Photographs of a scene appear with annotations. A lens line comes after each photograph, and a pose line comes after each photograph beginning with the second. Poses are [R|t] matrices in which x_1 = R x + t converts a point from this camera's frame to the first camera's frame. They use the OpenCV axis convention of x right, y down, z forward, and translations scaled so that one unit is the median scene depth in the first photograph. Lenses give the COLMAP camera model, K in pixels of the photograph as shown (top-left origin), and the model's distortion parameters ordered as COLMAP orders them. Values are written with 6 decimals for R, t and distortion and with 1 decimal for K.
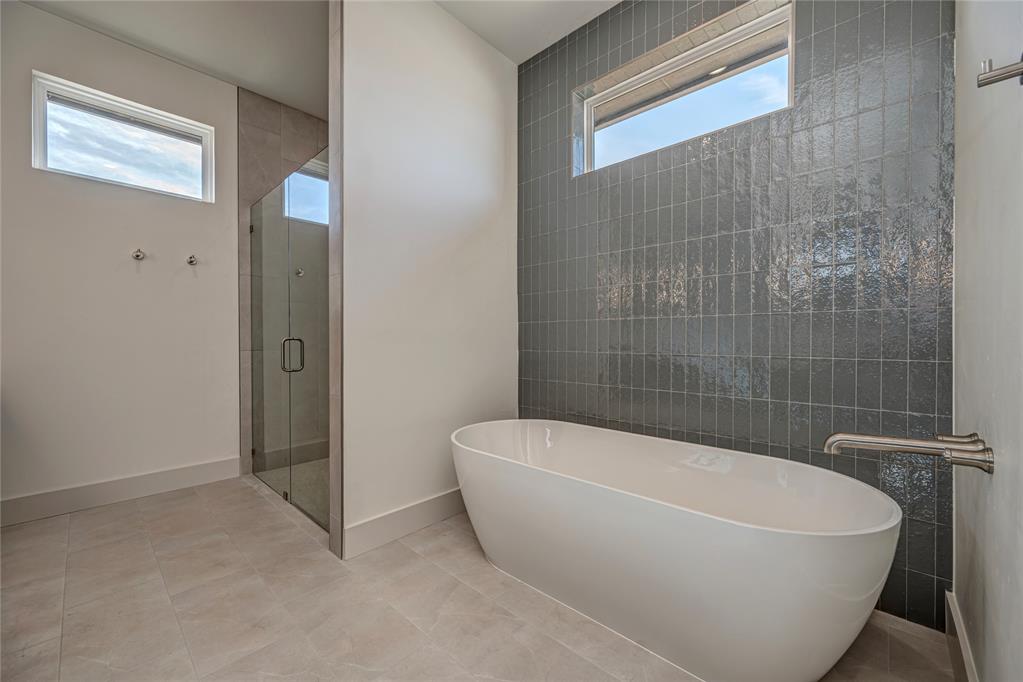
lens RADIAL K [[404.6, 0, 510.8], [0, 404.6, 339.5], [0, 0, 1]] dist [0.005932, -0.001672]
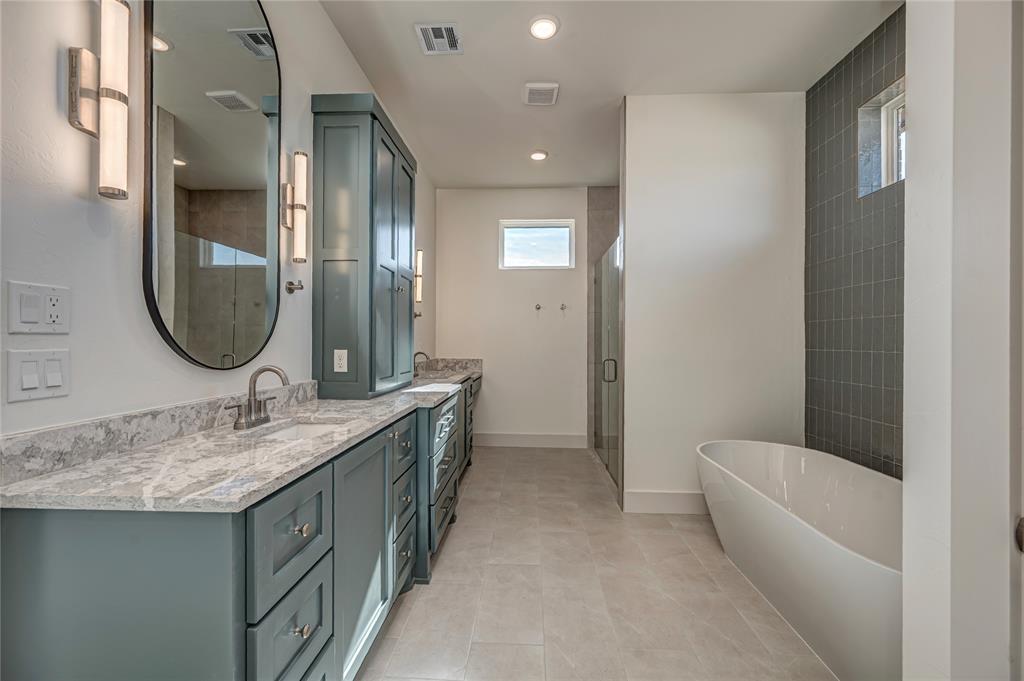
lens RADIAL K [[402.7, 0, 508.6], [0, 402.7, 340.8], [0, 0, 1]] dist [-0.002209, 0.001124]
pose [[0.644556, -0.000642, -0.764557, 0.333321], [-0.002780, 0.999991, -0.003184, -0.063113], [0.764552, 0.004177, 0.644549, -0.213976]]
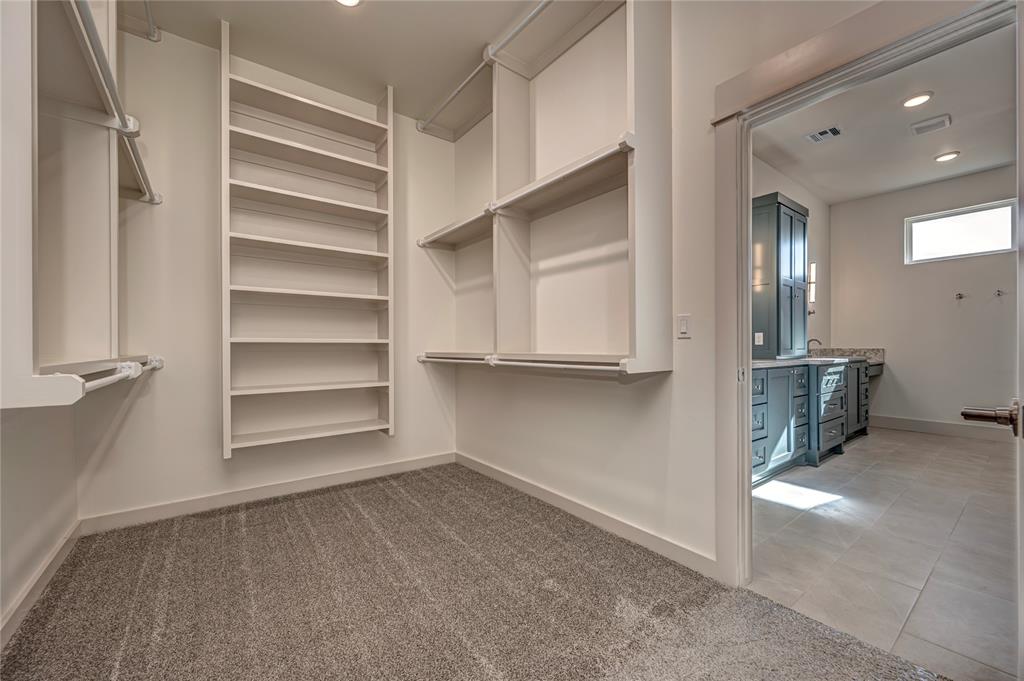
lens RADIAL K [[402.7, 0, 506.3], [0, 402.7, 347.4], [0, 0, 1]] dist [-0.002209, 0.001124]
pose [[-0.180603, -0.003715, -0.983549, 1.160651], [0.000156, 0.999993, -0.003806, 0.014717], [0.983556, -0.000841, -0.180601, -0.613439]]
